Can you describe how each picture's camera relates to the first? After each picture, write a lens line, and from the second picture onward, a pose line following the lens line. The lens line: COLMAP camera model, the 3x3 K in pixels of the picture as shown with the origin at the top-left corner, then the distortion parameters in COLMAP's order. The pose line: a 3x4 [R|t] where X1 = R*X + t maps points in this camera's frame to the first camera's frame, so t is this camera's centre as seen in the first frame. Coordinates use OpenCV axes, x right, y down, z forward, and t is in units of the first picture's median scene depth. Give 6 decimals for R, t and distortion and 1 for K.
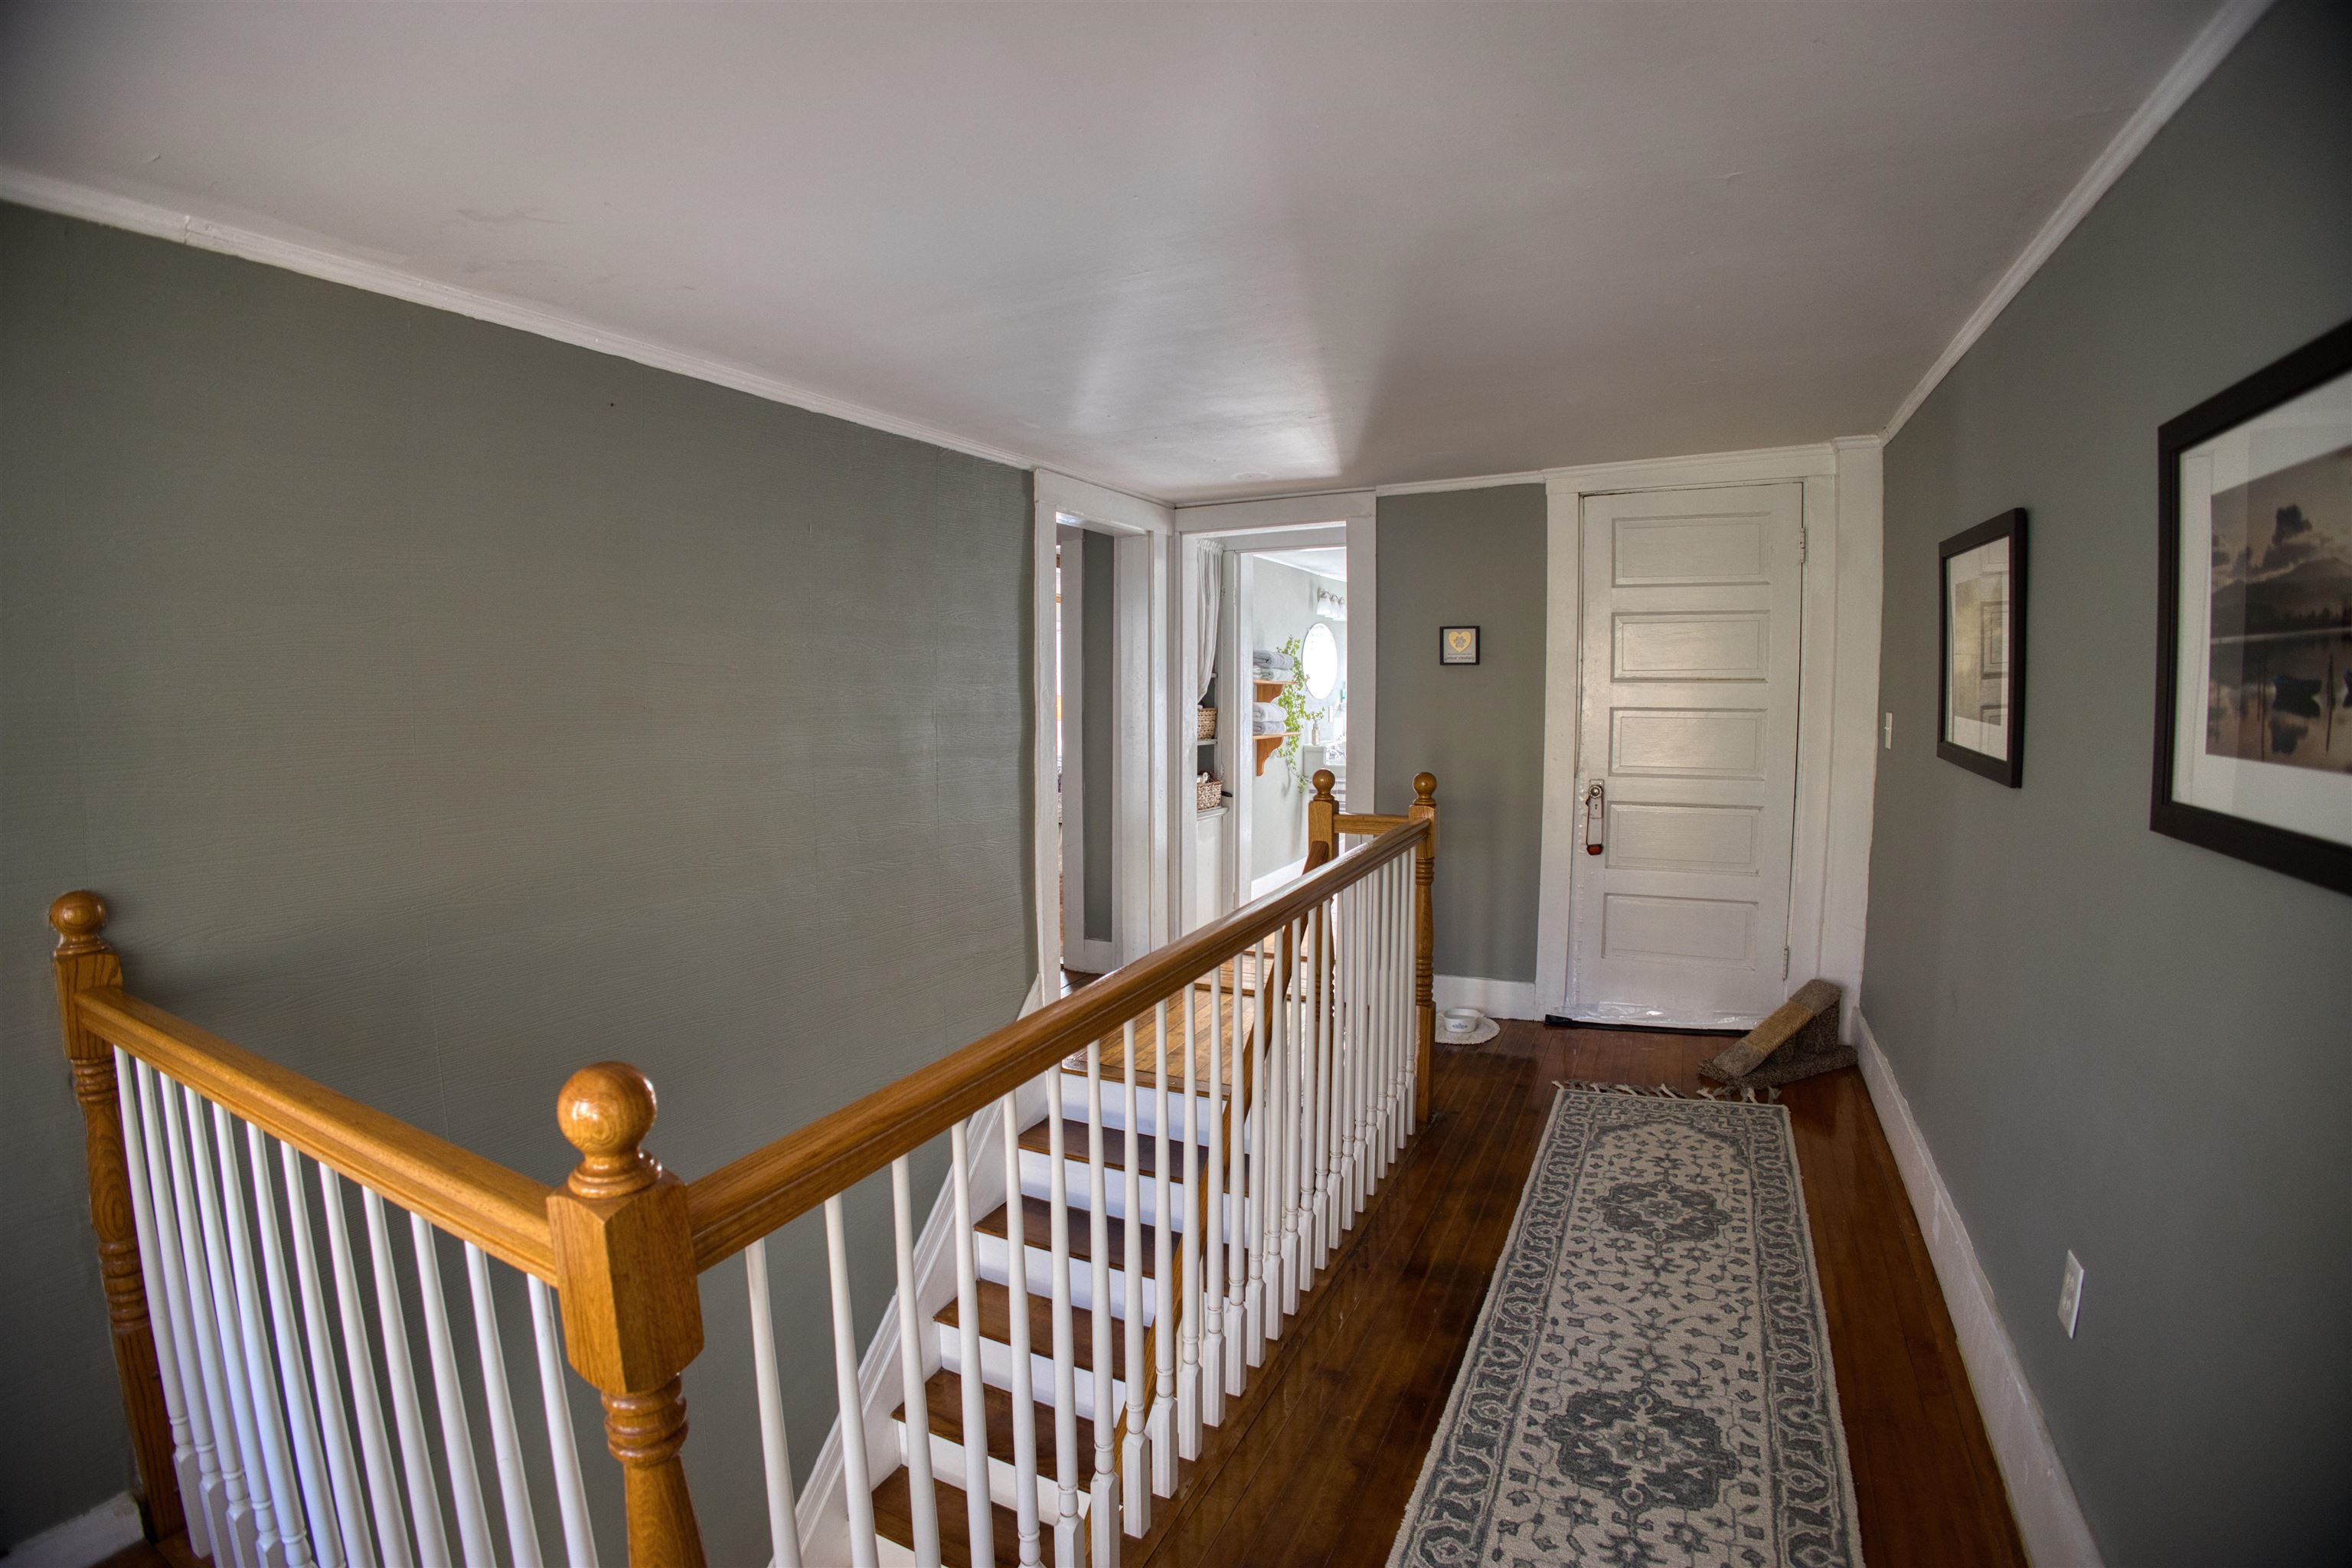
lens RADIAL K [[1096.9, 0, 1182.3], [0, 1096.9, 784.3], [0, 0, 1]] dist [-0.140201, 0.030042]
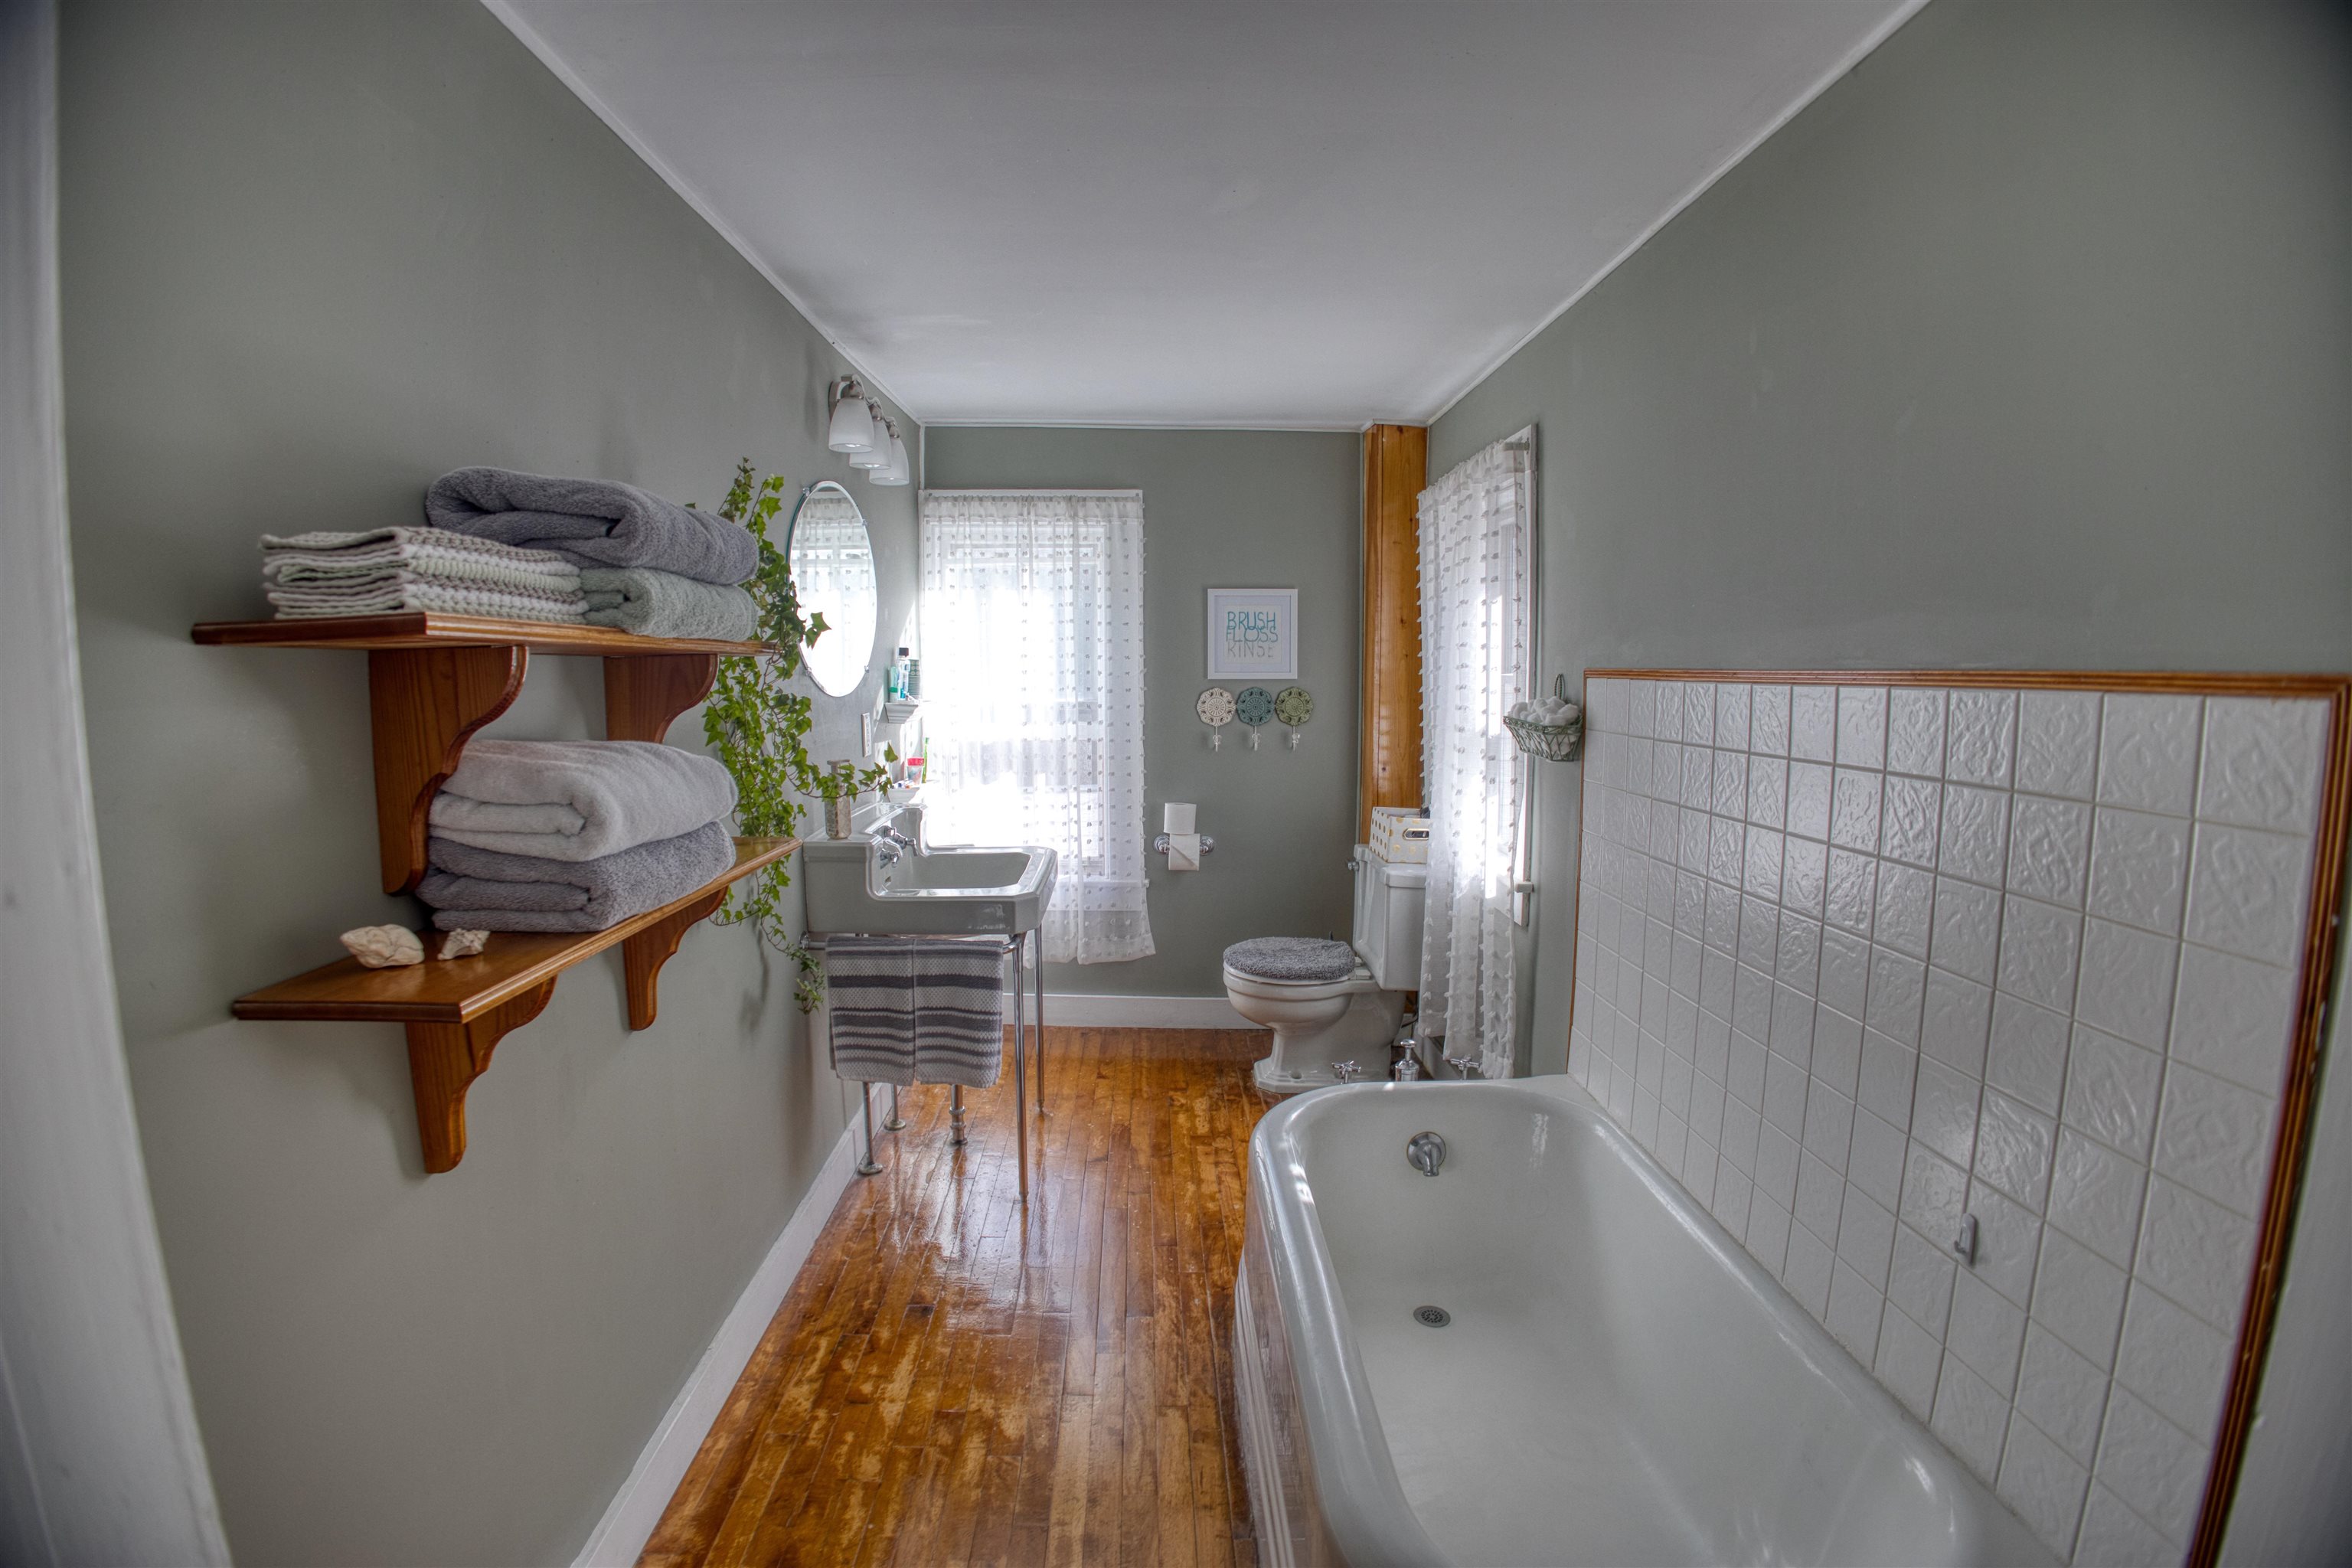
lens RADIAL K [[1096.9, 0, 1182.3], [0, 1096.9, 784.3], [0, 0, 1]] dist [-0.140201, 0.030042]
pose [[0.895857, -0.047377, 0.441810, 0.078402], [0.040262, 0.998864, 0.025472, -0.063933], [-0.442515, -0.005031, 0.896747, 0.735688]]
